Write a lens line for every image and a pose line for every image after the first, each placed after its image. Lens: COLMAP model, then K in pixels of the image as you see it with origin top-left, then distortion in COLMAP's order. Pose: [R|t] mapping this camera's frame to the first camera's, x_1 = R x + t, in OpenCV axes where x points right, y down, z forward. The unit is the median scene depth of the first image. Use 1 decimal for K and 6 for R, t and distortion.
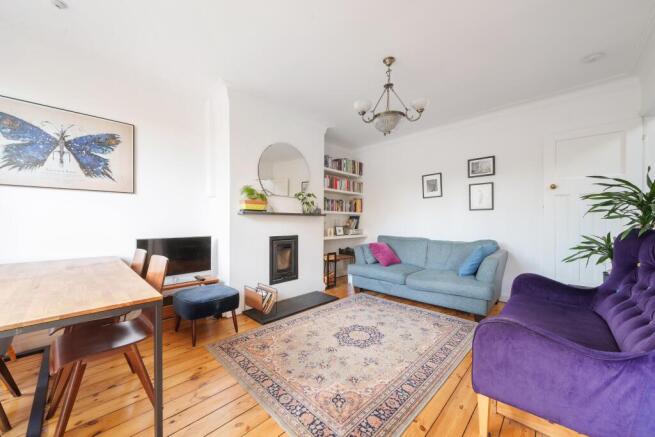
lens RADIAL K [[235.9, 0, 327.9], [0, 235.9, 222.0], [0, 0, 1]] dist [-0.000661, -0.000058]
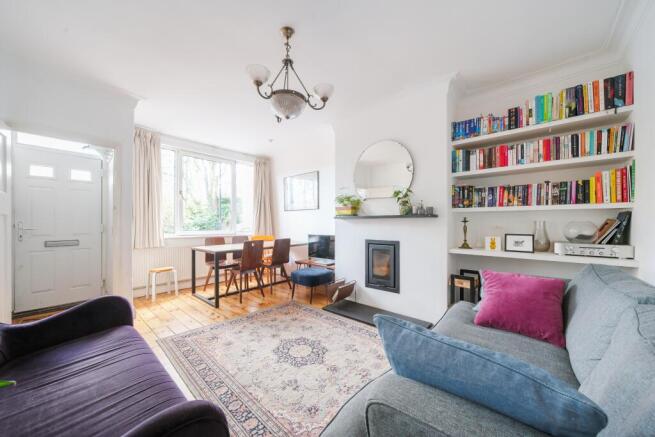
lens RADIAL K [[235.9, 0, 327.9], [0, 235.9, 222.0], [0, 0, 1]] dist [-0.000661, -0.000058]
pose [[0.058150, -0.007217, -0.998282, 0.874684], [-0.002428, 0.999970, -0.007371, -0.007274], [0.998305, 0.002852, 0.058130, 0.875789]]
